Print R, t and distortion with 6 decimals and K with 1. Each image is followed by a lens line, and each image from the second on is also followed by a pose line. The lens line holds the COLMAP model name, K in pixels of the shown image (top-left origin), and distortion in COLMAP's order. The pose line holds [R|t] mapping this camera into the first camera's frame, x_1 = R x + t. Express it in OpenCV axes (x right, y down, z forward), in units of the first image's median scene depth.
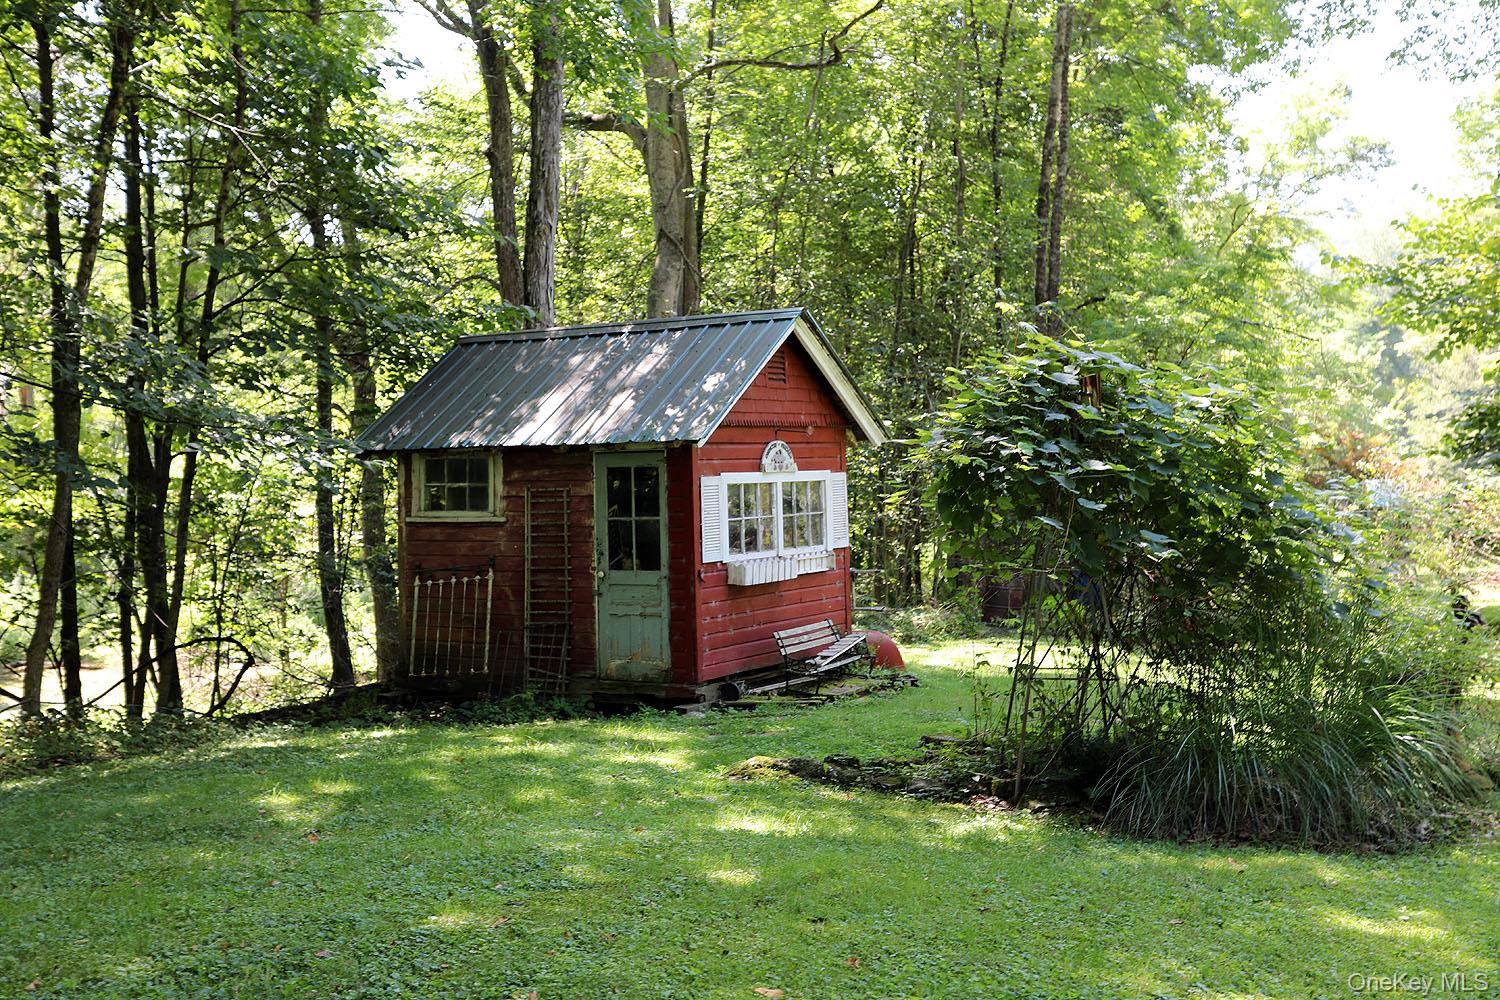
lens RADIAL K [[1641.5, 0, 760.5], [0, 1641.5, 491.0], [0, 0, 1]] dist [0.049682, 0.008922]
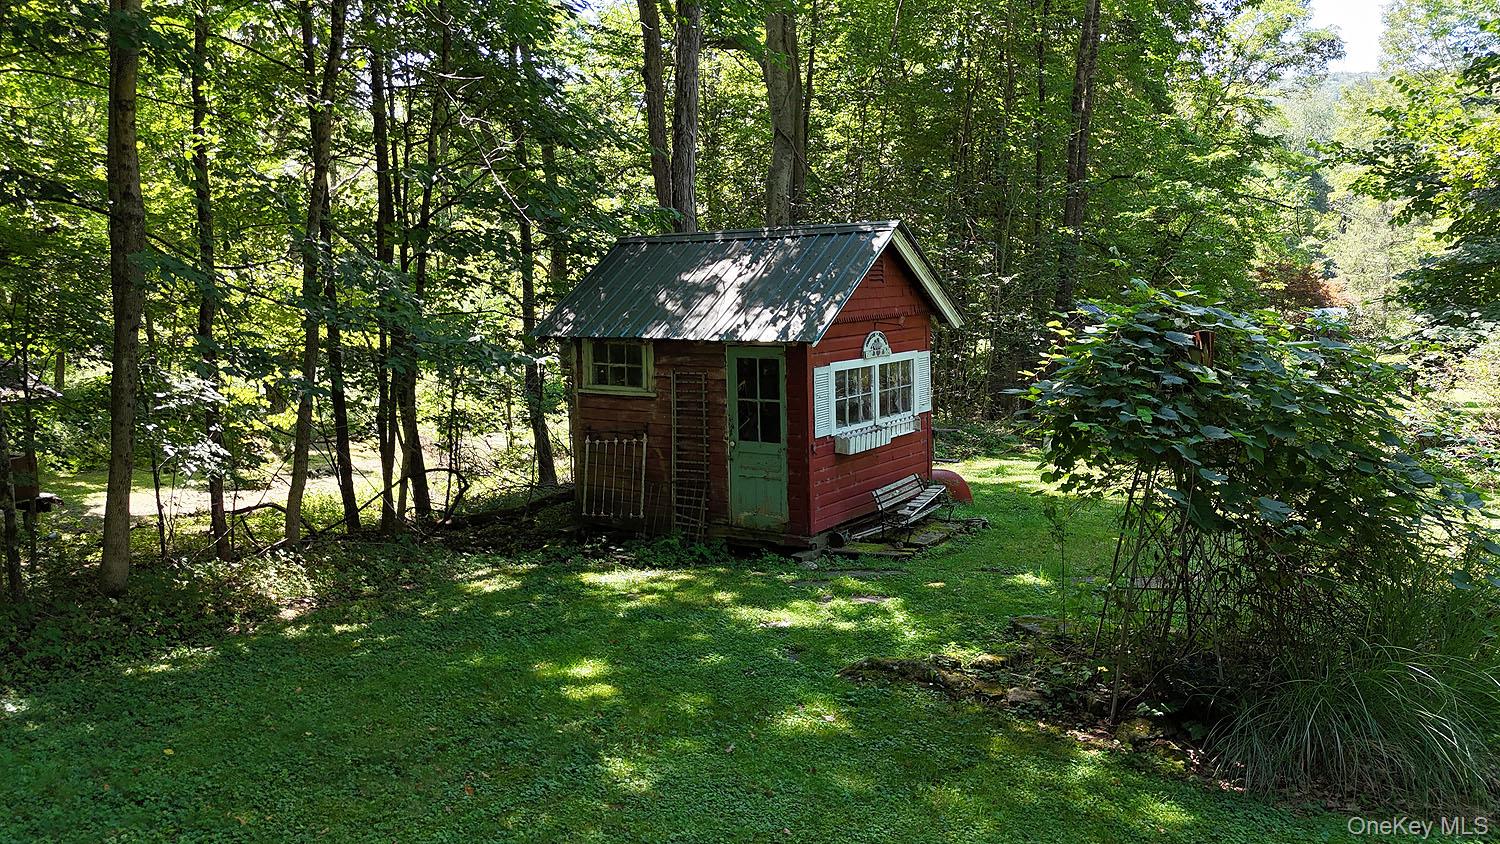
lens RADIAL K [[1091.8, 0, 750.0], [0, 1091.8, 422.0], [0, 0, 1]] dist [0.112745, -0.123452]
pose [[0.996724, 0.008005, -0.080484, -0.016940], [0.002146, 0.992123, 0.125249, -0.065872], [0.080853, -0.125012, 0.988855, 0.181951]]
